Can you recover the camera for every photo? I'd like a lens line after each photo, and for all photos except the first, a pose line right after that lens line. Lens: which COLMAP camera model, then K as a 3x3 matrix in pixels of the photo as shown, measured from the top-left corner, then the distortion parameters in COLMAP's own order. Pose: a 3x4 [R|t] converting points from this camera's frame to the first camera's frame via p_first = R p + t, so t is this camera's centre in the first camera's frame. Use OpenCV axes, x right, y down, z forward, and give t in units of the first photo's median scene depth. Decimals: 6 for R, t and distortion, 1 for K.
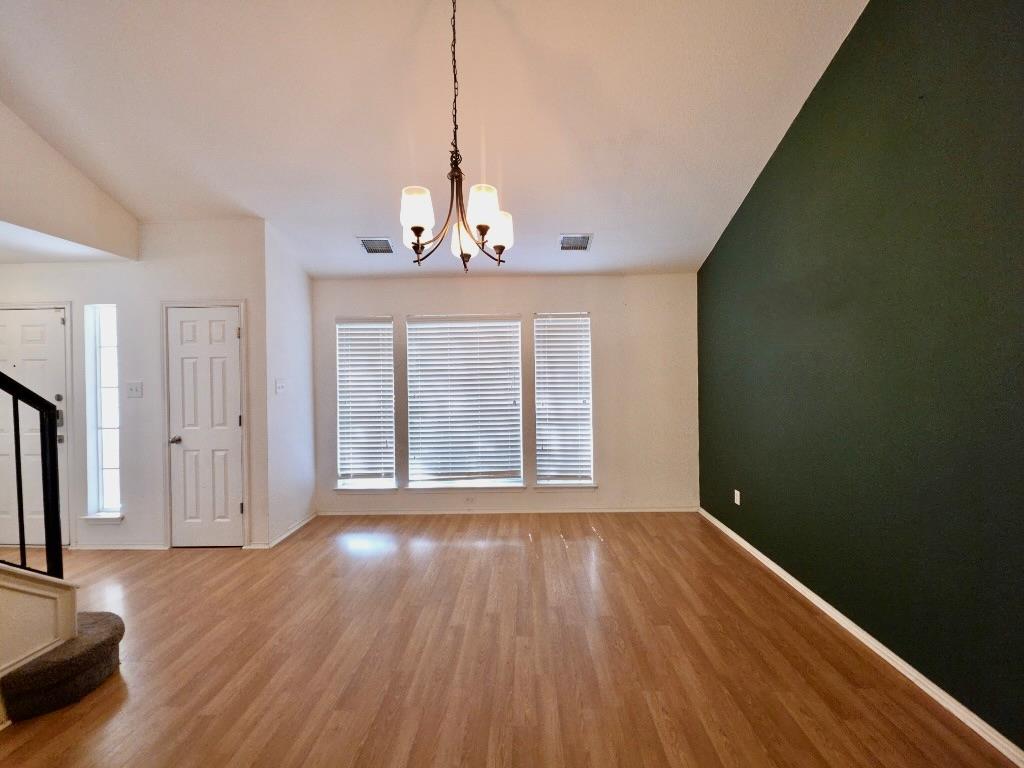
lens RADIAL K [[424.4, 0, 517.0], [0, 424.4, 378.4], [0, 0, 1]] dist [0.030201, -0.000171]
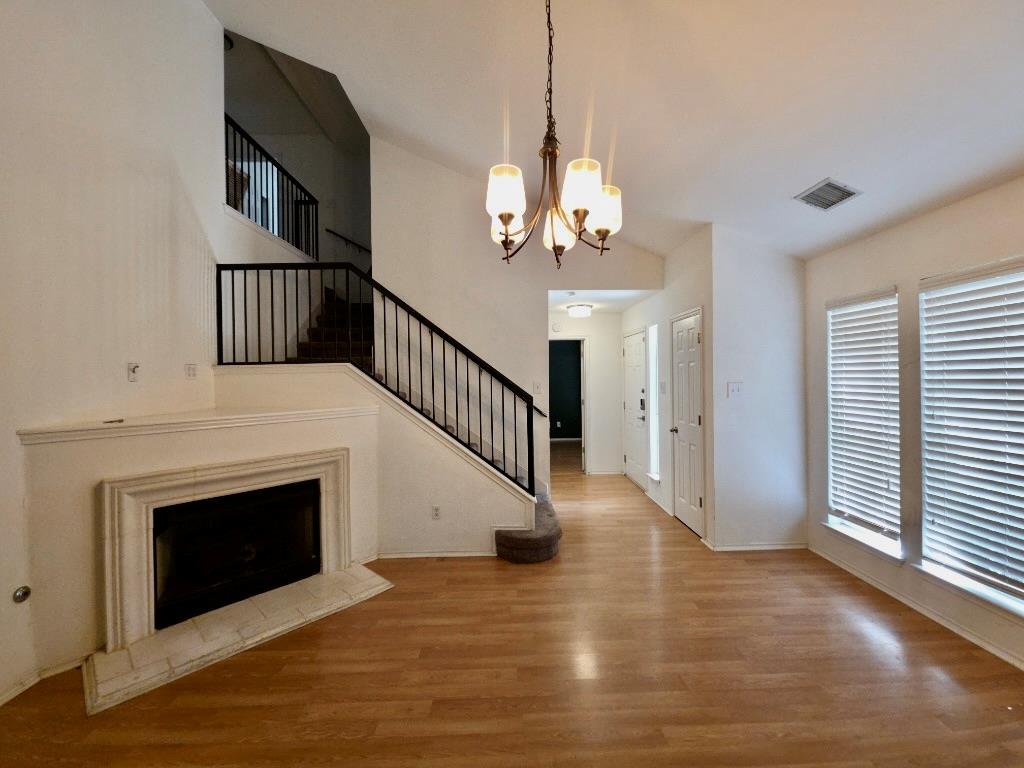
lens RADIAL K [[424.4, 0, 517.0], [0, 424.4, 378.4], [0, 0, 1]] dist [0.030201, -0.000171]
pose [[0.059659, 0.019212, -0.998034, 0.352565], [0.004370, 0.999800, 0.019507, -0.026049], [0.998209, -0.005526, 0.059563, 0.442263]]
